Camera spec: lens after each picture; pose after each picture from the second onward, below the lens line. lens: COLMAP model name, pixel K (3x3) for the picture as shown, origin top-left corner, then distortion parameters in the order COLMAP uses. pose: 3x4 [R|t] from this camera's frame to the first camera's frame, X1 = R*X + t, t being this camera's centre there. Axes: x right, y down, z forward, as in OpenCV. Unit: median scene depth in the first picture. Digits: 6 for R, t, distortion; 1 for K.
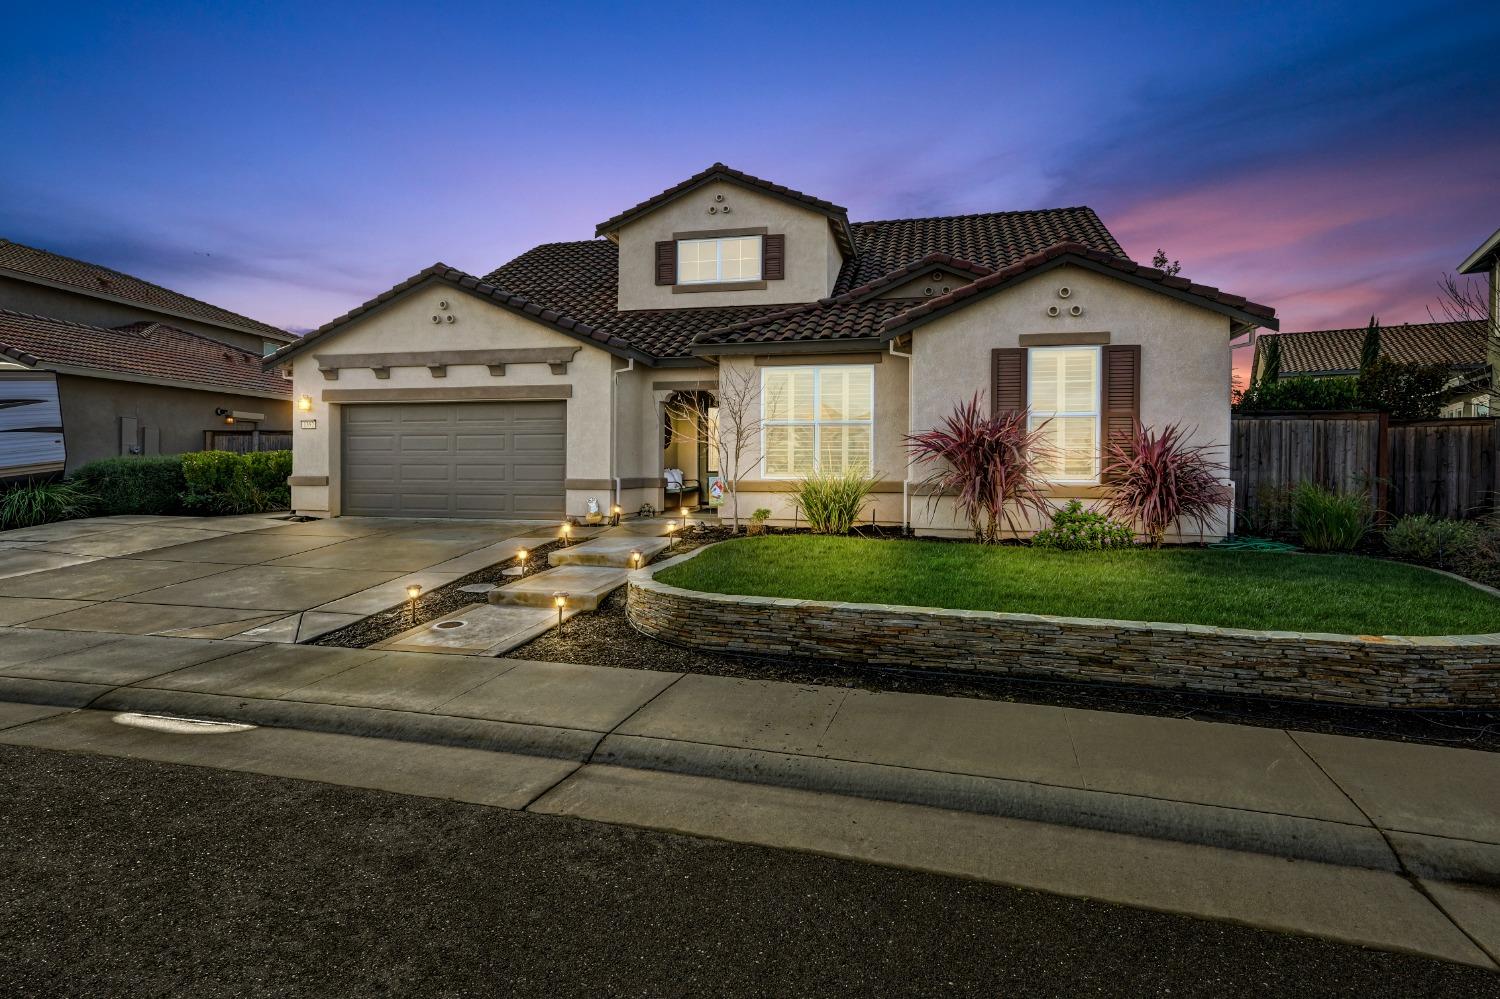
lens RADIAL K [[765.6, 0, 764.8], [0, 765.6, 473.8], [0, 0, 1]] dist [-0.000885, 0.000073]
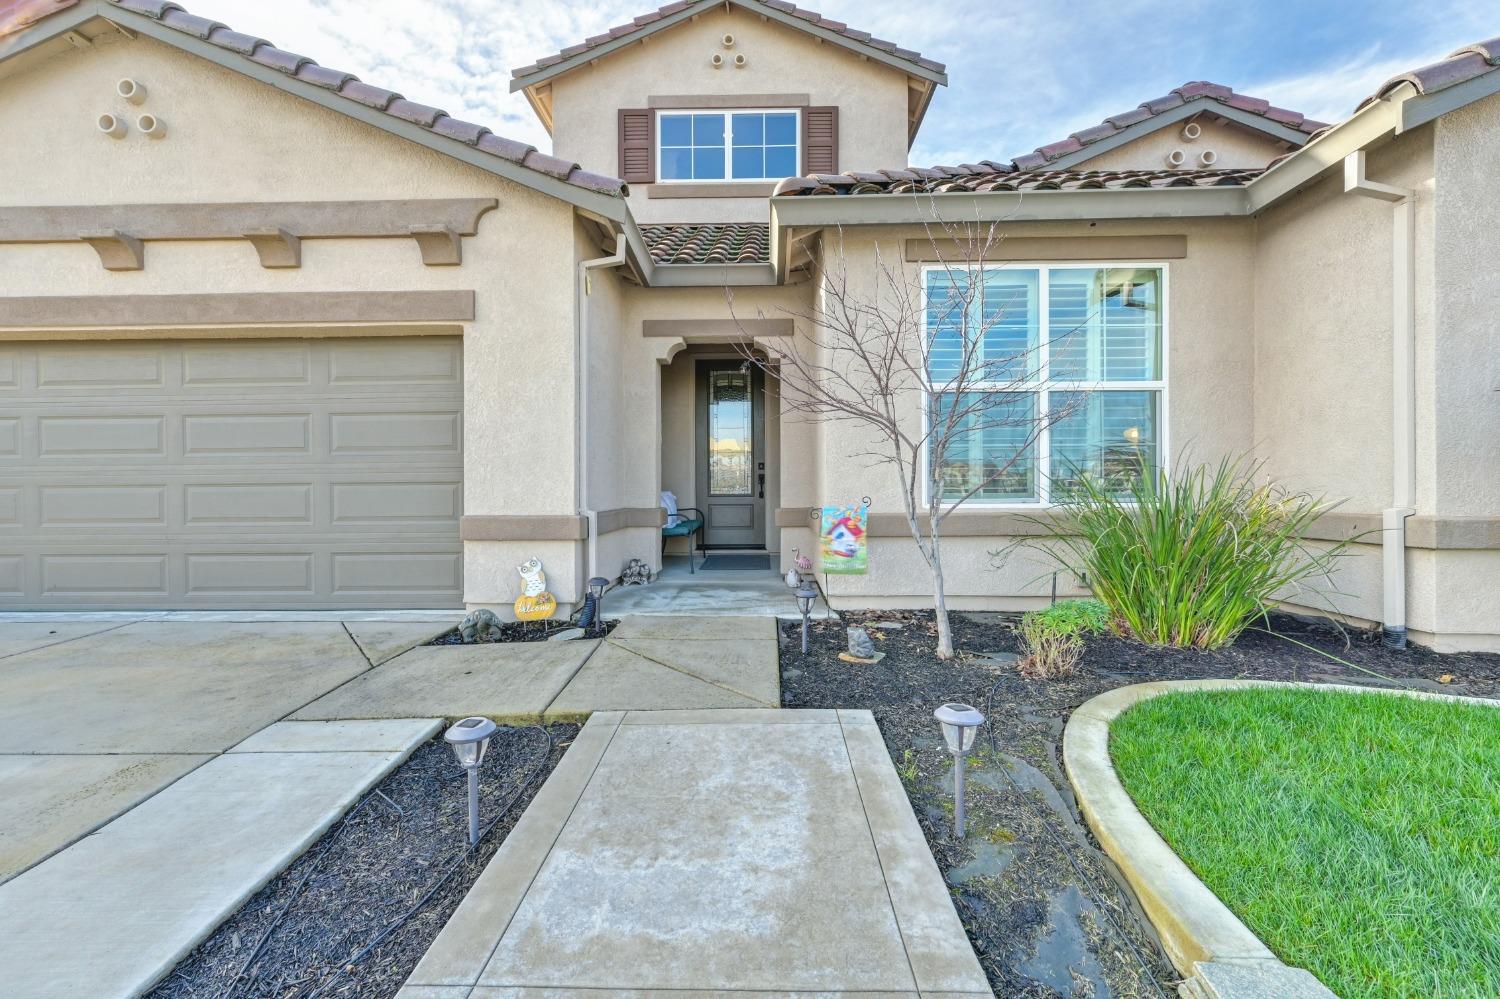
lens RADIAL K [[598.8, 0, 752.9], [0, 598.8, 493.2], [0, 0, 1]] dist [-0.001636, 0.001517]
pose [[0.979446, -0.011936, 0.201351, -0.169688], [0.011731, 0.999929, 0.002212, -0.004385], [-0.201363, 0.000195, 0.979517, 0.645459]]
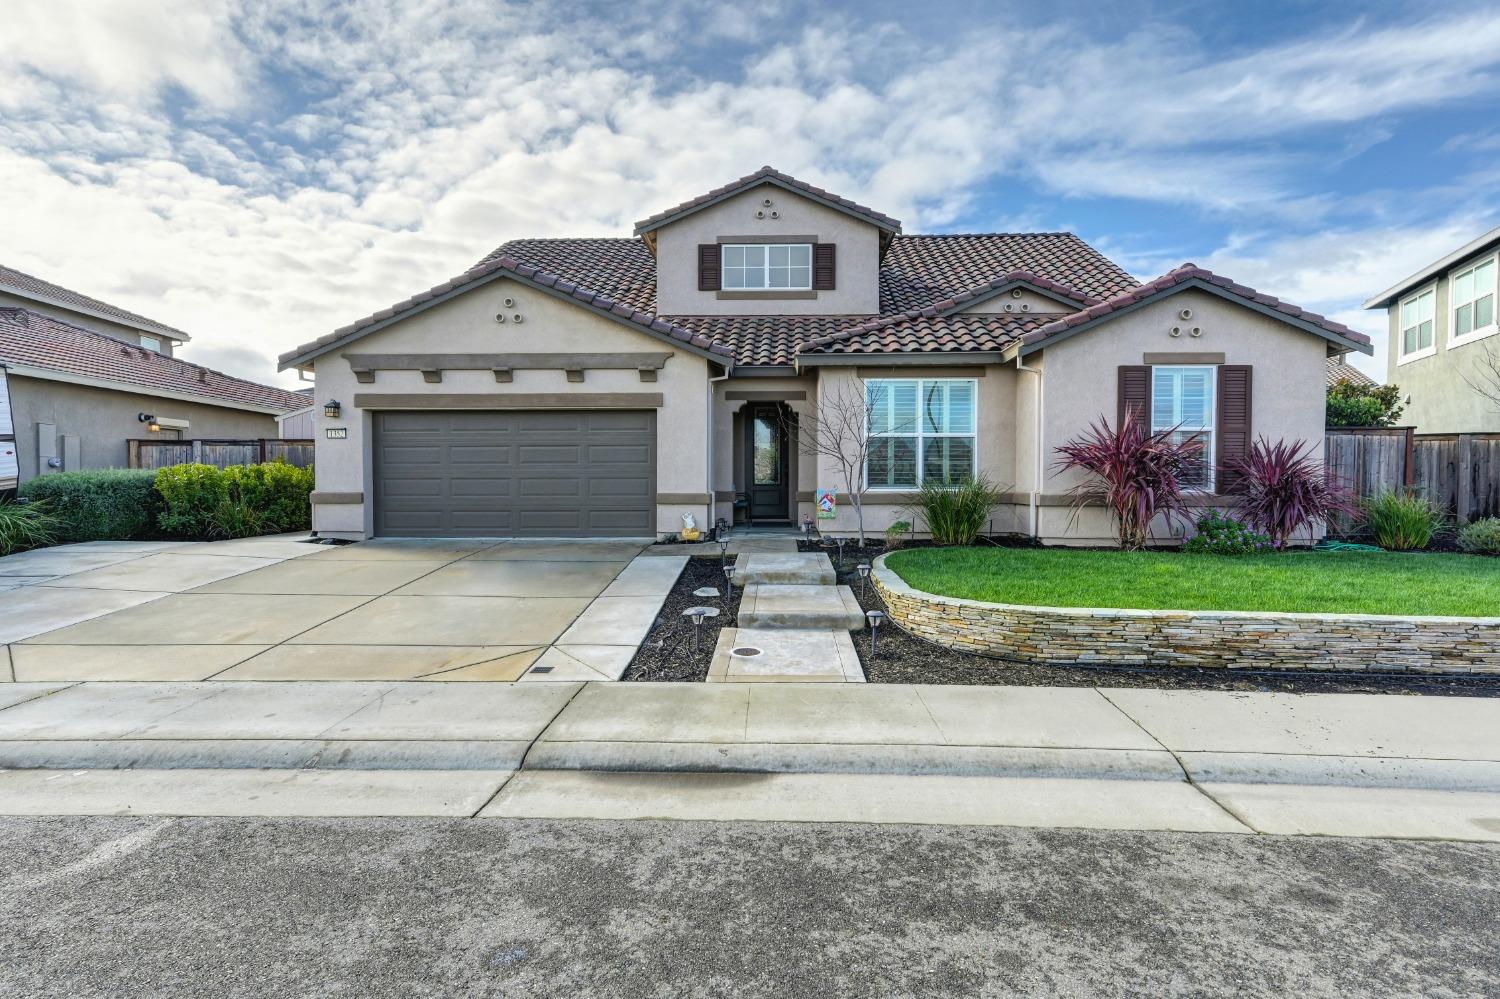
lens RADIAL K [[765.6, 0, 755.6], [0, 765.6, 502.1], [0, 0, 1]] dist [-0.000885, 0.000073]
pose [[0.980922, -0.011109, 0.194083, -0.323318], [0.006950, 0.999732, 0.022094, -0.002345], [-0.194277, -0.020324, 0.980736, 0.051287]]
